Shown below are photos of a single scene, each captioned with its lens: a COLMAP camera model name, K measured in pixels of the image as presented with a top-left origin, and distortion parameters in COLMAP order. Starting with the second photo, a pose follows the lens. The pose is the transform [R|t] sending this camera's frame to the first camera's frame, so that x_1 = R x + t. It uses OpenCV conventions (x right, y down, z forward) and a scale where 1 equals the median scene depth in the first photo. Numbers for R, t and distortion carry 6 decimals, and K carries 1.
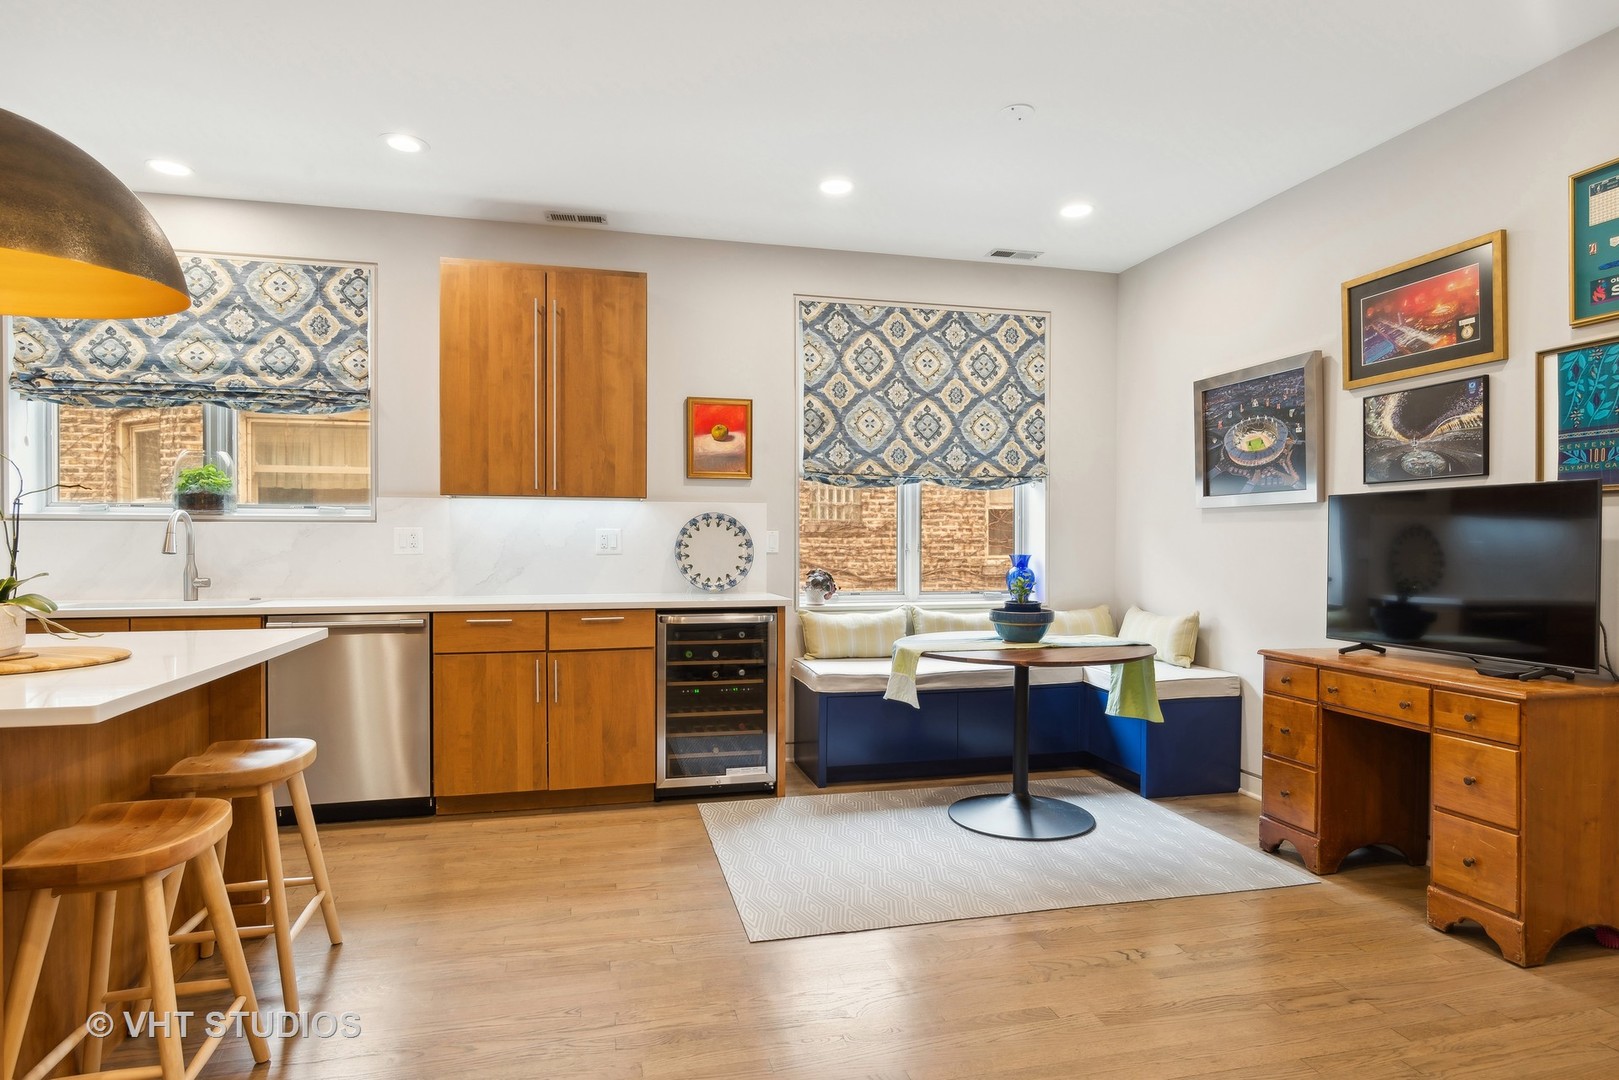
lens RADIAL K [[900.0, 0, 814.2], [0, 900.0, 547.5], [0, 0, 1]] dist [0.001146, -0.001537]
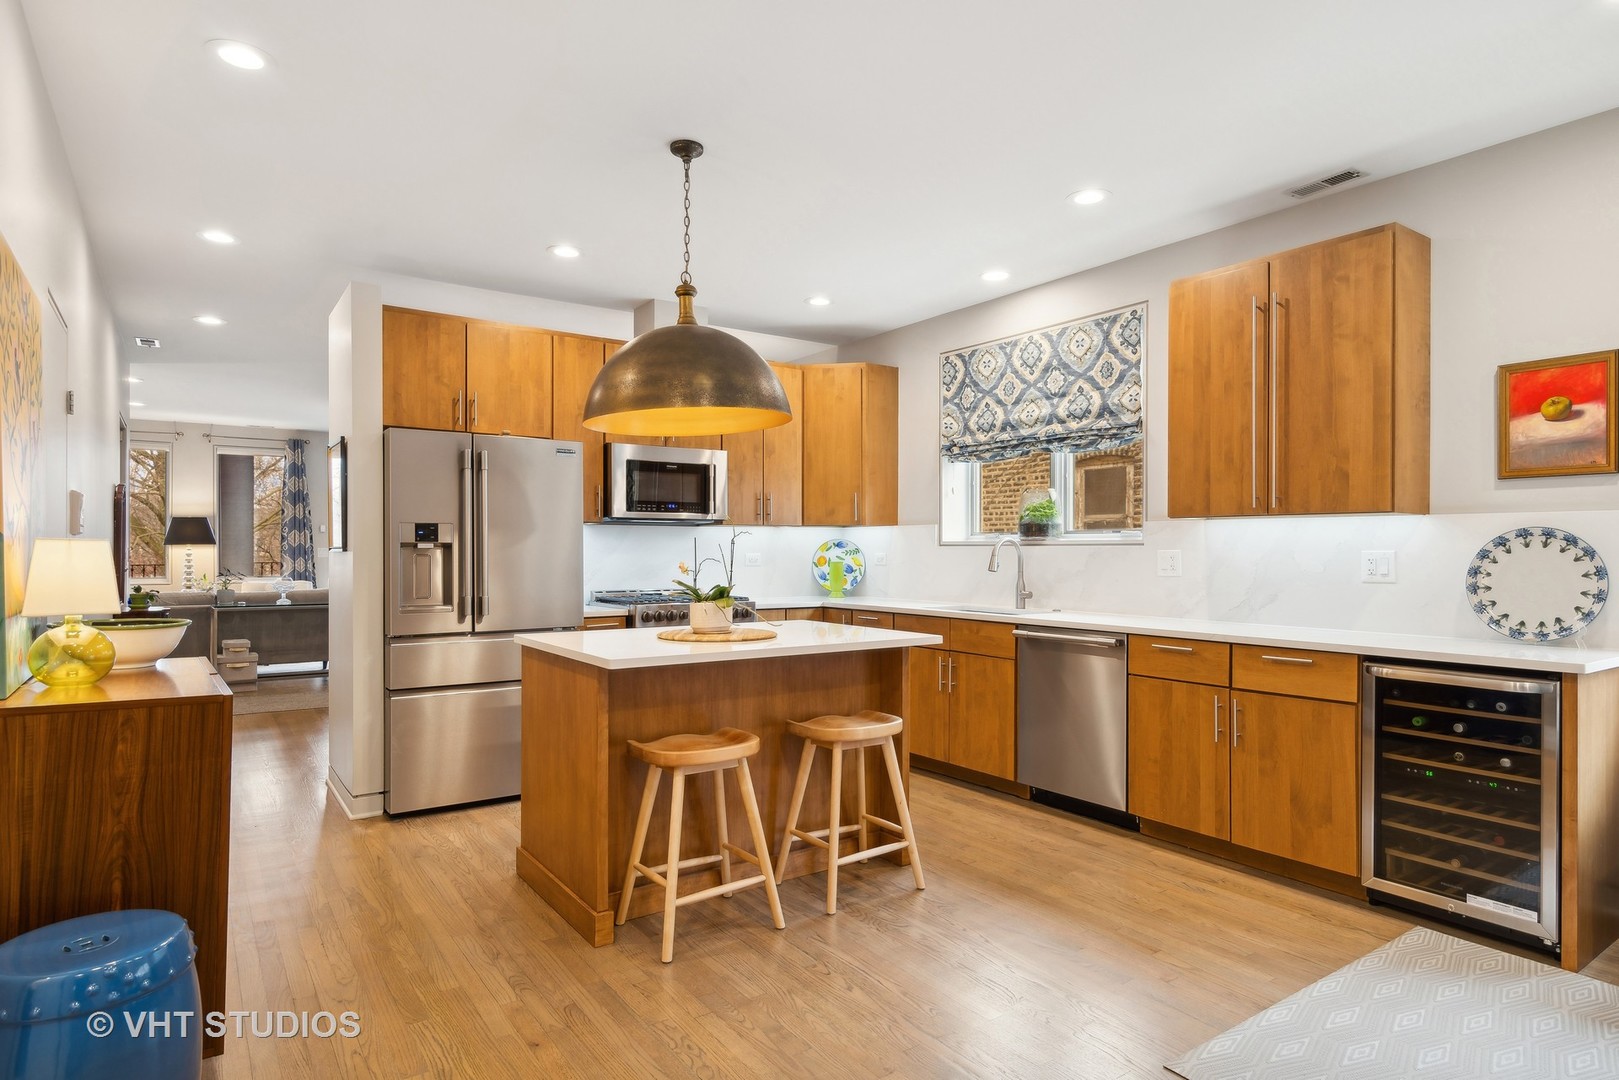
lens RADIAL K [[900.0, 0, 800.2], [0, 900.0, 547.7], [0, 0, 1]] dist [0.001146, -0.001537]
pose [[0.347989, -0.003322, -0.937493, 0.377619], [-0.009899, 0.999925, -0.007218, -0.013949], [0.937446, 0.011792, 0.347930, 0.262296]]
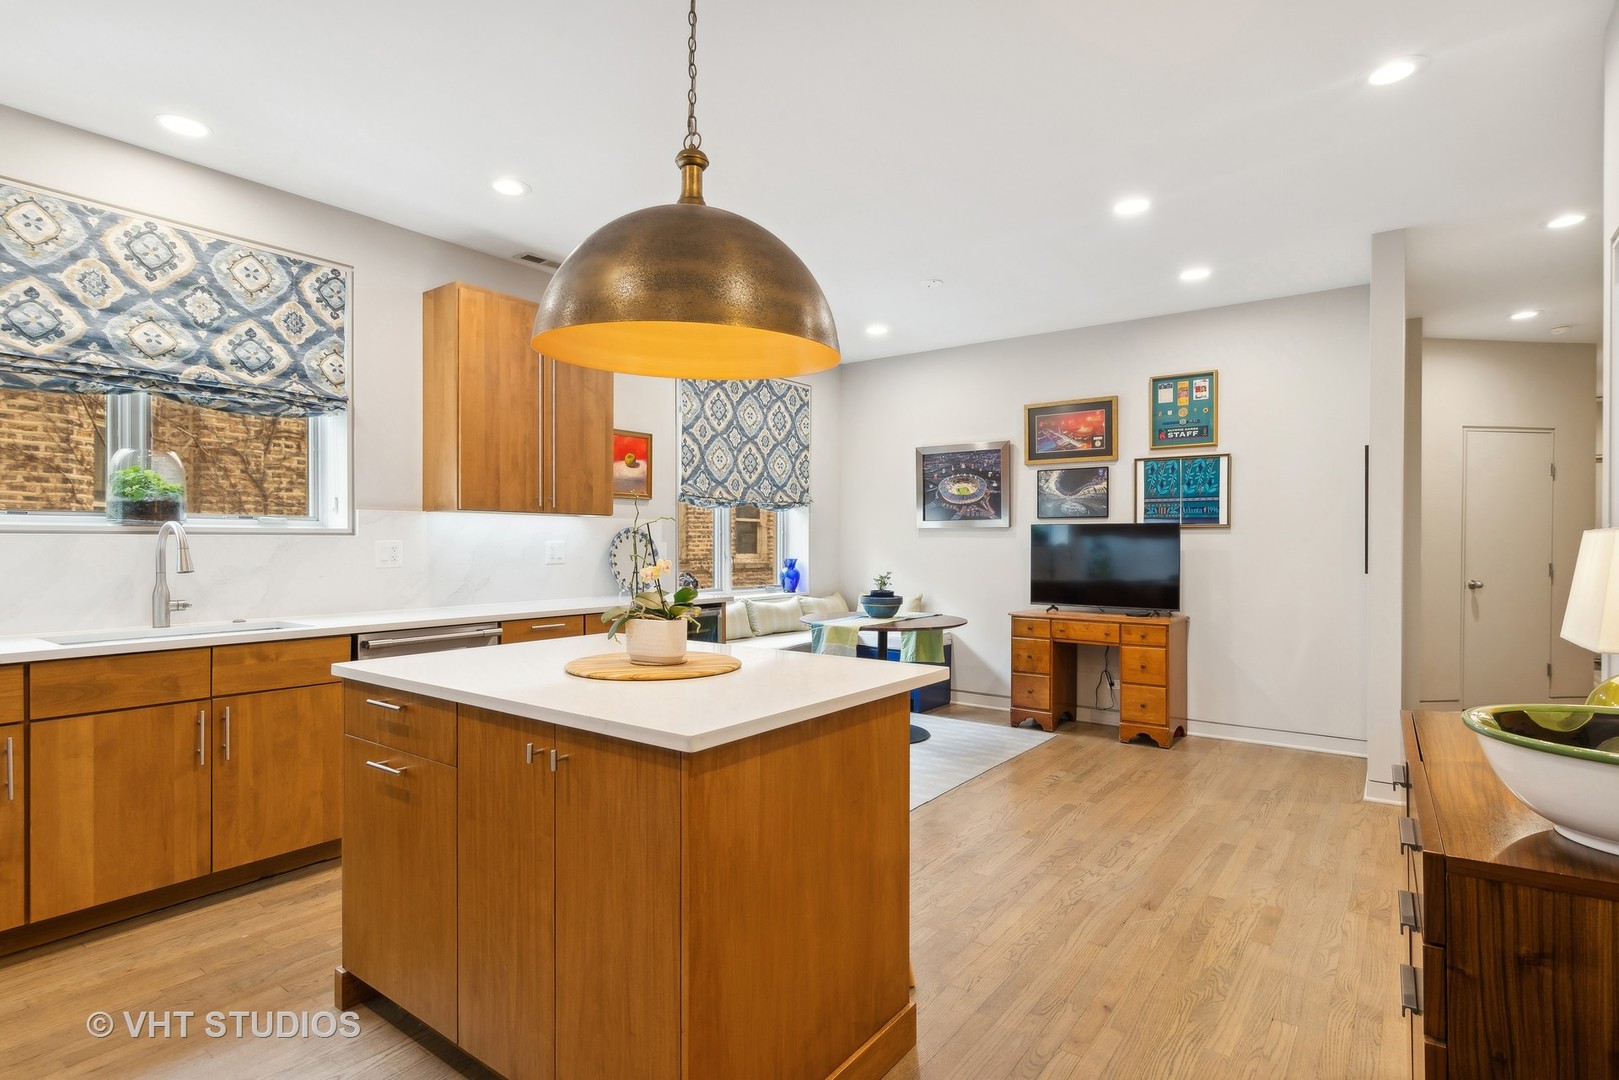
lens RADIAL K [[823.1, 0, 807.0], [0, 823.1, 545.8], [0, 0, 1]] dist [0.003919, -0.000700]
pose [[0.775046, -0.003384, 0.631896, -0.695925], [0.004150, 0.999991, 0.000265, -0.015310], [-0.631891, 0.002417, 0.775053, 0.008565]]
